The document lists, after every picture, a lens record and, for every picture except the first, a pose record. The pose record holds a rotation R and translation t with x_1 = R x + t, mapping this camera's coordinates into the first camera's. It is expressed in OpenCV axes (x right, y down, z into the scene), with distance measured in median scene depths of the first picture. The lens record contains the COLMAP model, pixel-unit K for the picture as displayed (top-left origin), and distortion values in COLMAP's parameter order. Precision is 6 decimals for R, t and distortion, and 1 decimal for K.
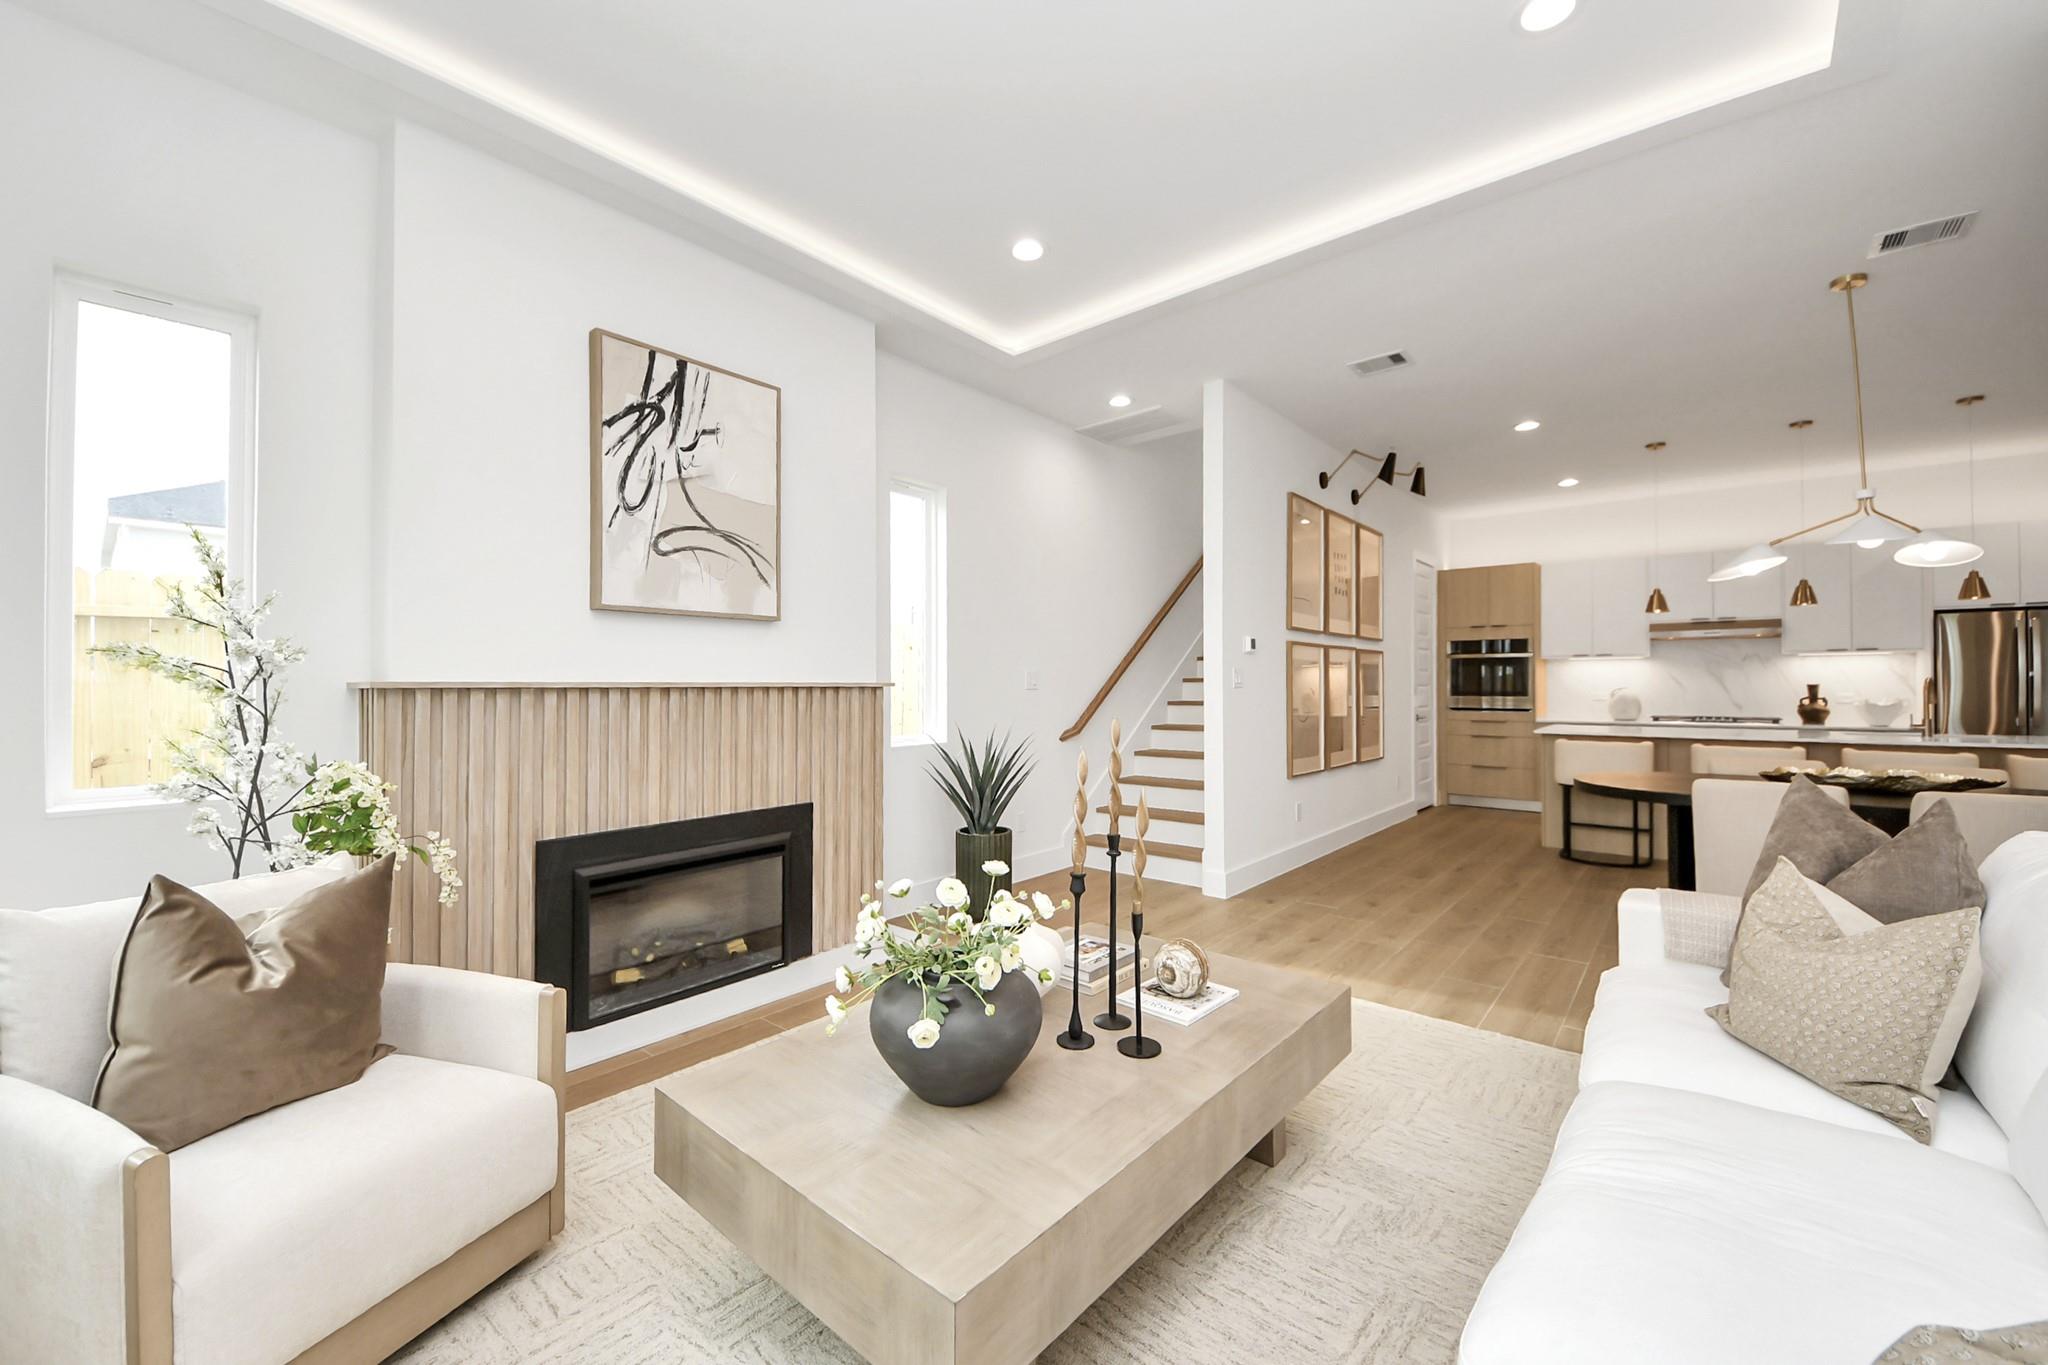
lens RADIAL K [[797.3, 0, 1024.9], [0, 797.3, 682.6], [0, 0, 1]] dist [0.001241, -0.000042]
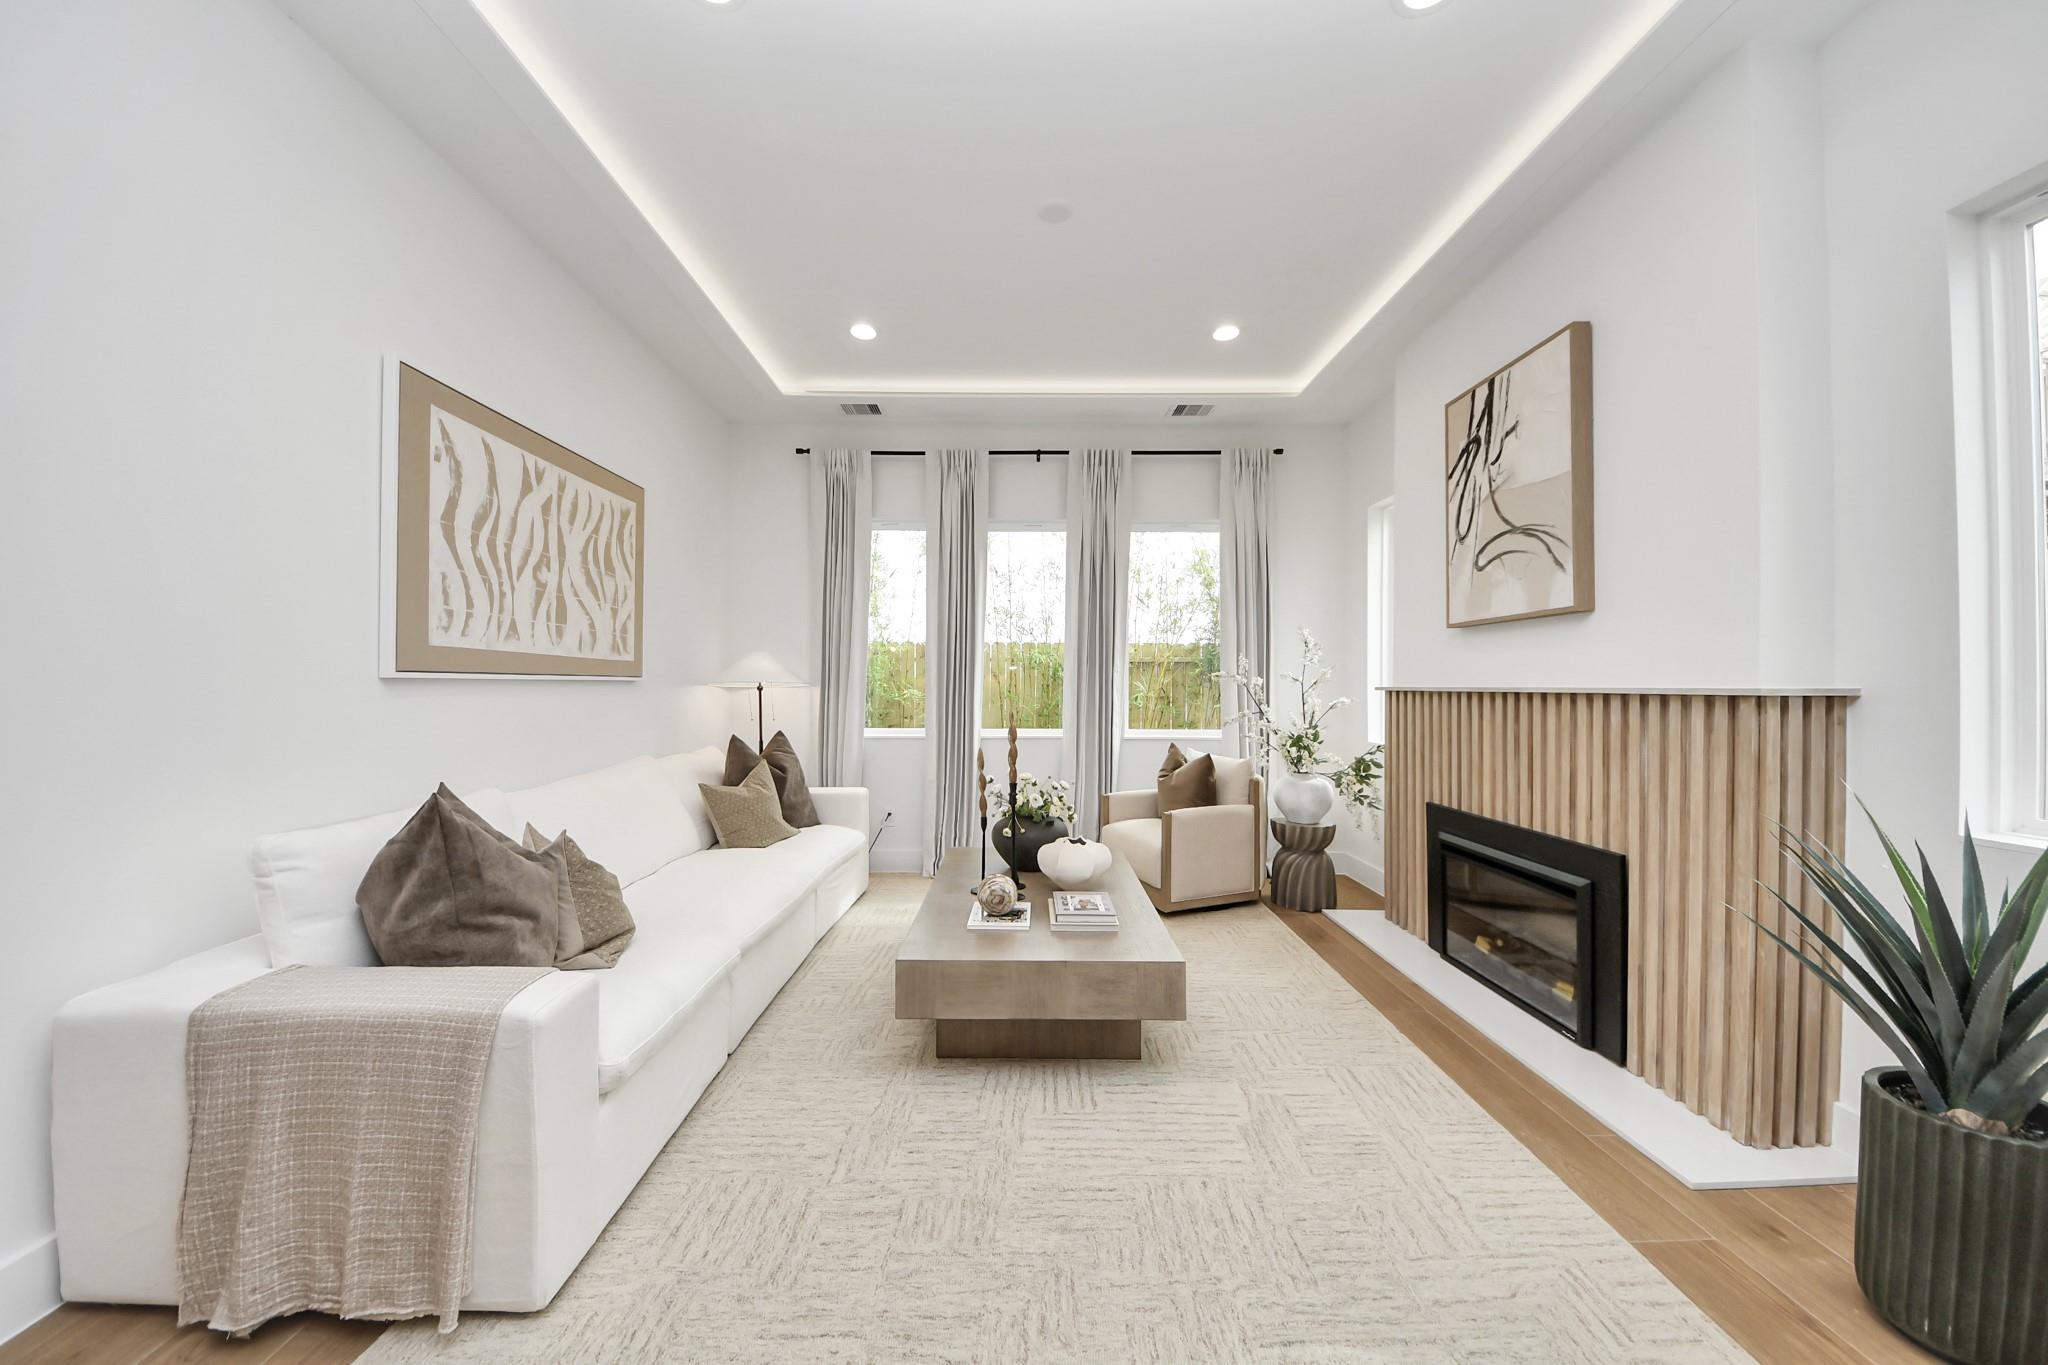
lens RADIAL K [[709.9, 0, 1009.7], [0, 709.9, 679.8], [0, 0, 1]] dist [0.031297, -0.021775]
pose [[-0.768644, -0.006601, -0.639643, 0.620004], [0.000501, 0.999940, -0.010922, 0.000274], [0.639677, -0.008716, -0.768594, 1.244360]]
